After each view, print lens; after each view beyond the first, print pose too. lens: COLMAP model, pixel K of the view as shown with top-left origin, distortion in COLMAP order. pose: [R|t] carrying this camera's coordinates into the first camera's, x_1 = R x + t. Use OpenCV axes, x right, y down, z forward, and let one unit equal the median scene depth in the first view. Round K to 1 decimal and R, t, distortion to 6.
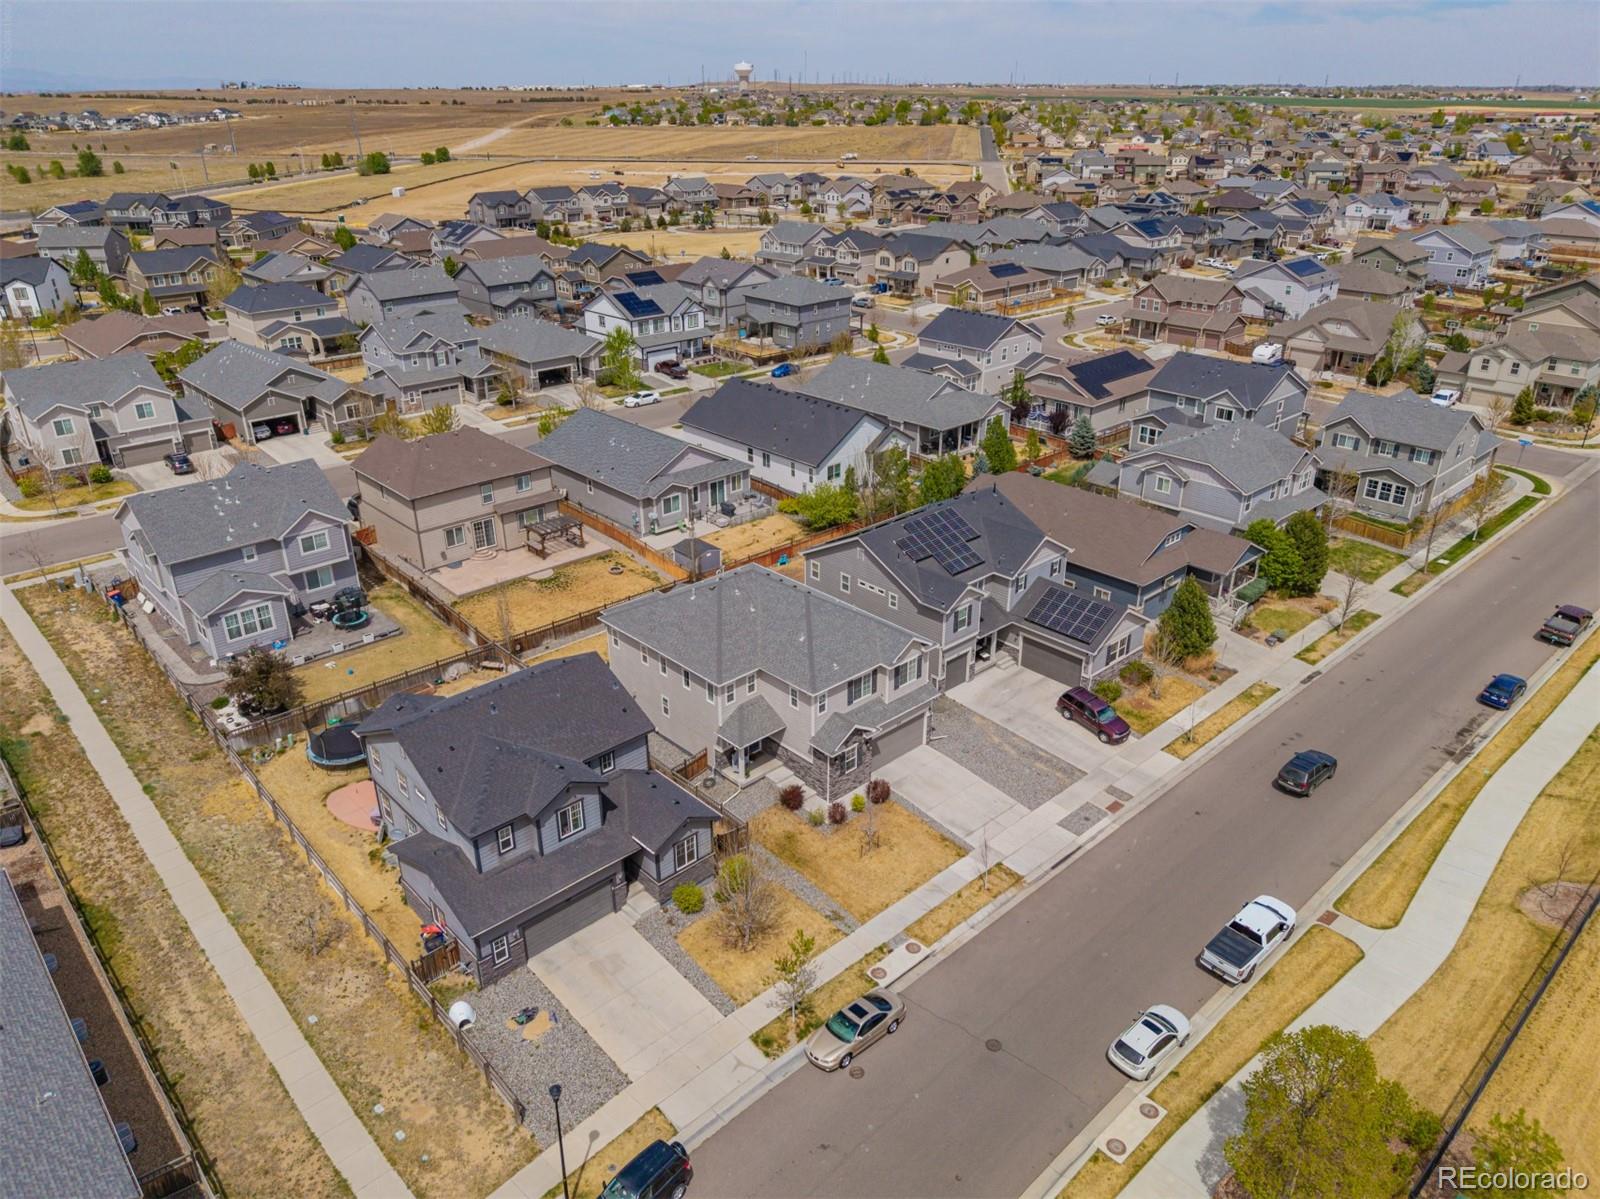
lens RADIAL K [[1098.9, 0, 784.0], [0, 1098.9, 598.3], [0, 0, 1]] dist [0.071097, -0.105353]
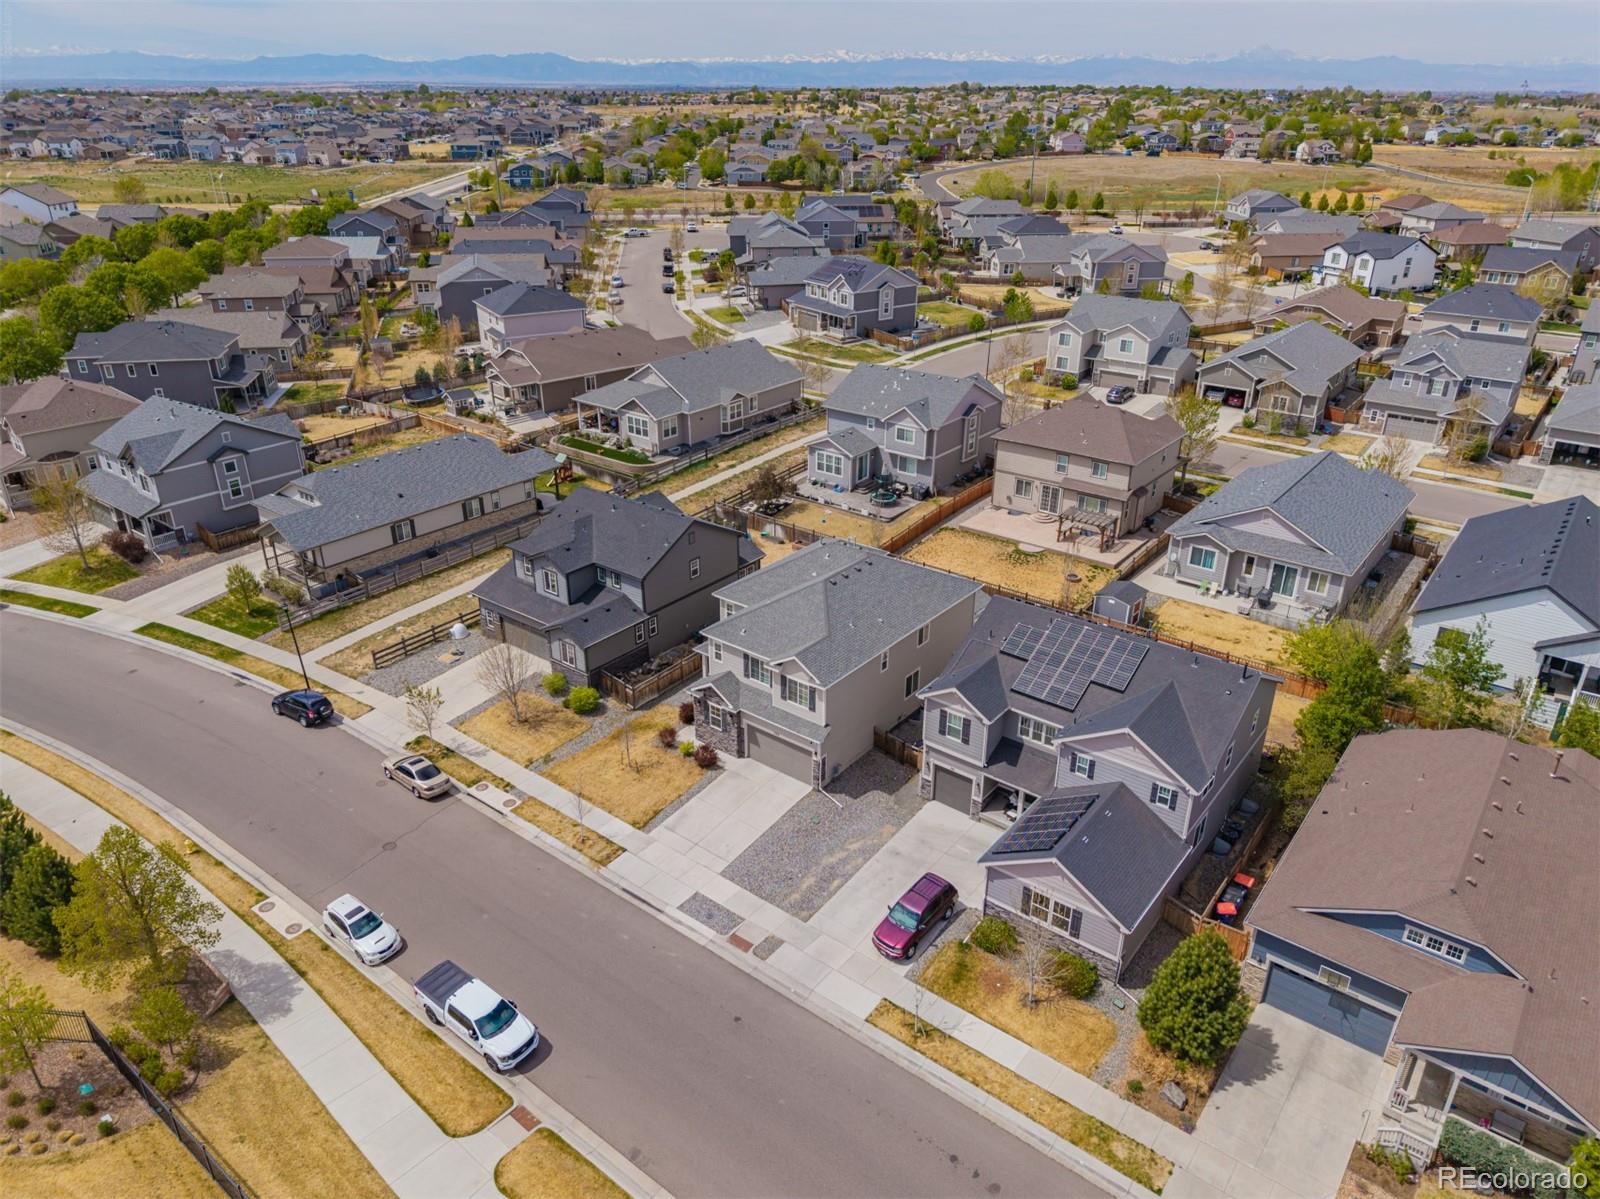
lens RADIAL K [[1062.8, 0, 795.8], [0, 1062.8, 598.5], [0, 0, 1]] dist [0.086521, -0.128315]
pose [[0.162495, 0.429129, -0.888506, 0.866541], [-0.417382, 0.845839, 0.332188, -0.295330], [0.894085, 0.316867, 0.316555, 0.679737]]
